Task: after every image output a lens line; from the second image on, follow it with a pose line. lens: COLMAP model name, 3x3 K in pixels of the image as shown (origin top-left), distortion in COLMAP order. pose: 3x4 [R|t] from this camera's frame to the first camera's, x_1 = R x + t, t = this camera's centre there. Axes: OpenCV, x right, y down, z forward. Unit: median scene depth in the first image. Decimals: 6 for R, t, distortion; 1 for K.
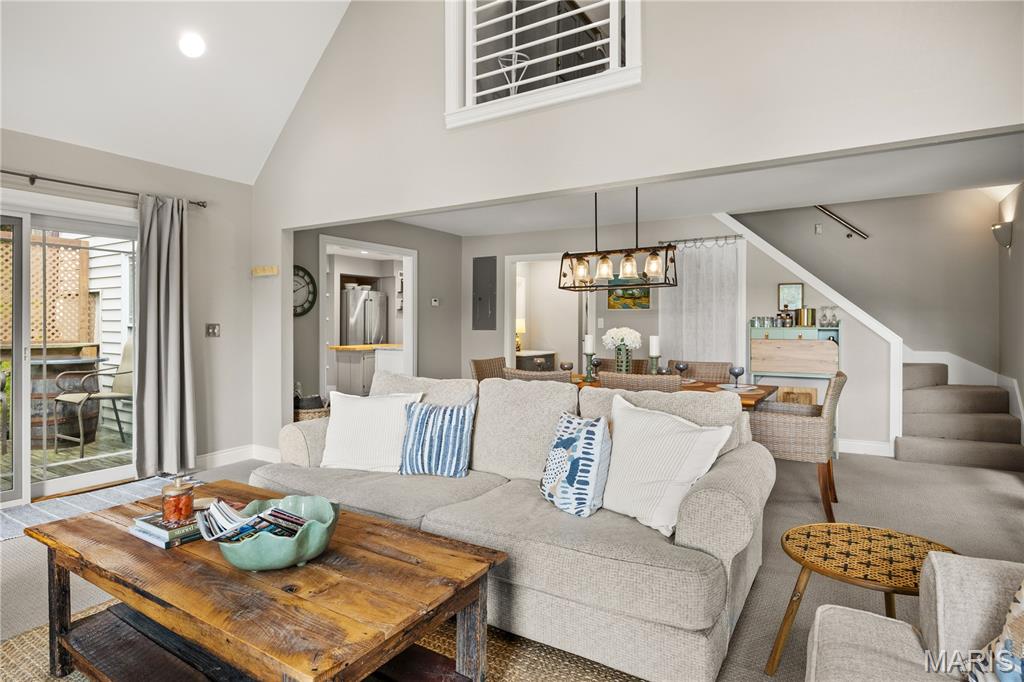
lens RADIAL K [[554.3, 0, 510.8], [0, 554.3, 335.8], [0, 0, 1]] dist [0.002043, -0.001820]
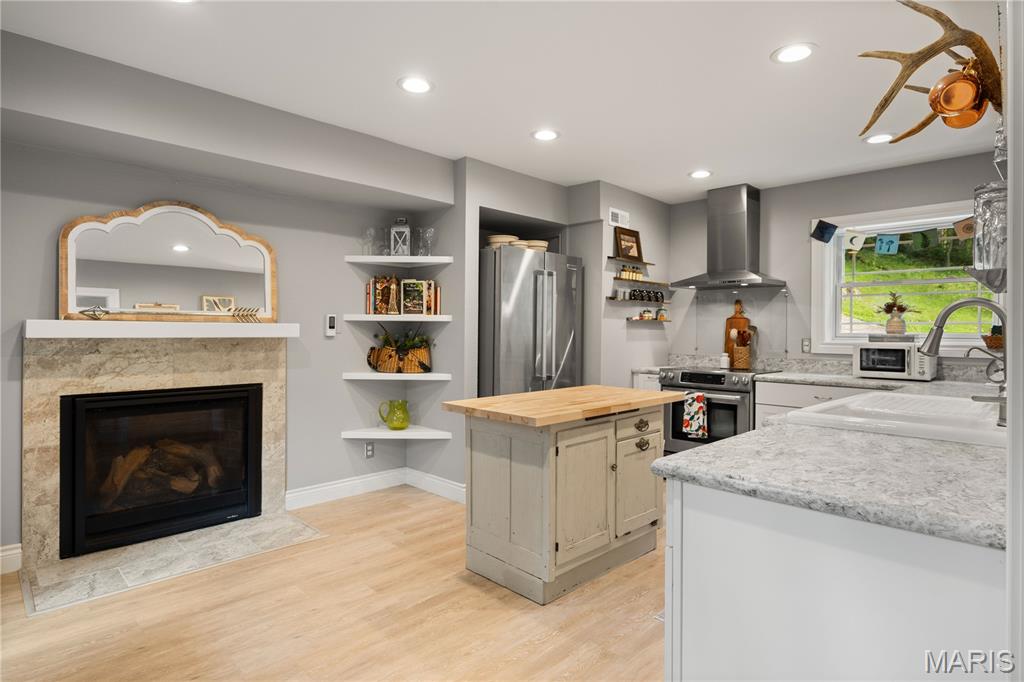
lens RADIAL K [[554.3, 0, 513.5], [0, 554.3, 335.7], [0, 0, 1]] dist [0.002043, -0.001820]
pose [[0.973810, 0.010059, -0.227140, -0.185082], [-0.011611, 0.999917, -0.005497, -0.015137], [0.227066, 0.007990, 0.973847, 0.593558]]
